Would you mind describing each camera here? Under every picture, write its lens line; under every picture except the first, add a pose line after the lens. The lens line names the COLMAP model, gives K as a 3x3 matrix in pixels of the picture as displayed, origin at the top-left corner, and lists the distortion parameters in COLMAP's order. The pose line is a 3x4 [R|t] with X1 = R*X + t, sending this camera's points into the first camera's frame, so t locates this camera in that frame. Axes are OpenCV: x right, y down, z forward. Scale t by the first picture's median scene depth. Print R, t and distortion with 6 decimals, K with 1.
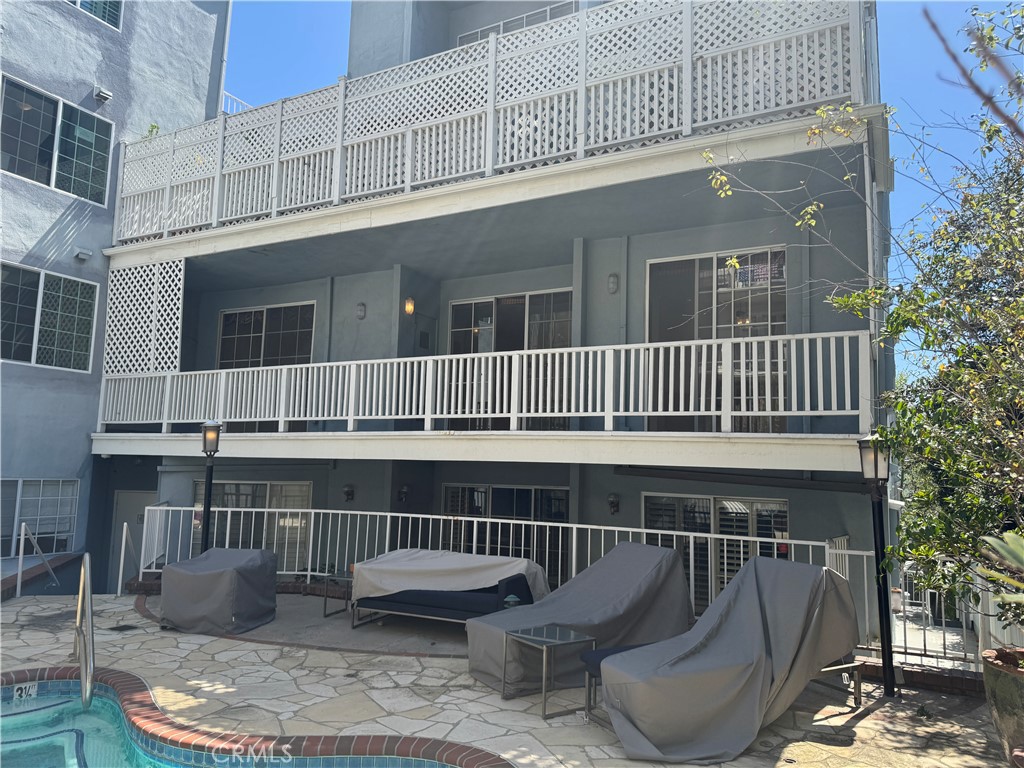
lens RADIAL K [[716.5, 0, 507.2], [0, 716.5, 383.3], [0, 0, 1]] dist [0.021347, -0.015495]
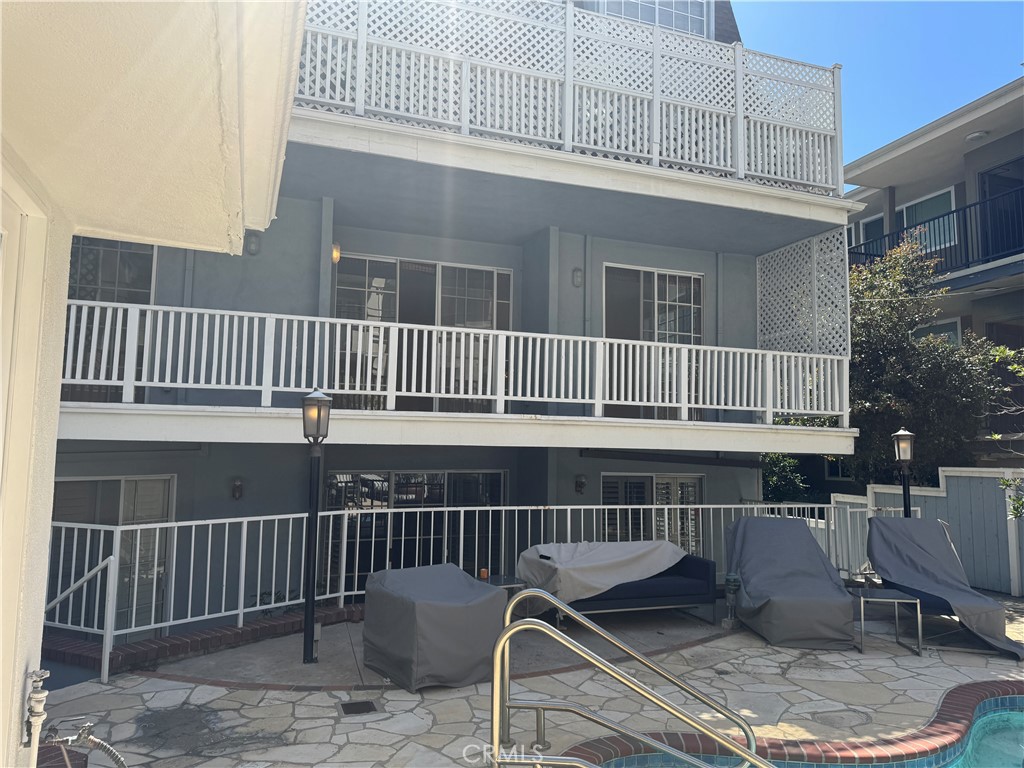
lens RADIAL K [[716.5, 0, 507.9], [0, 716.5, 385.2], [0, 0, 1]] dist [0.021347, -0.015495]
pose [[0.672492, 0.055002, 0.738058, -0.907219], [-0.083914, 0.996471, 0.002199, 0.033271], [-0.735332, -0.063412, 0.674734, 0.460037]]
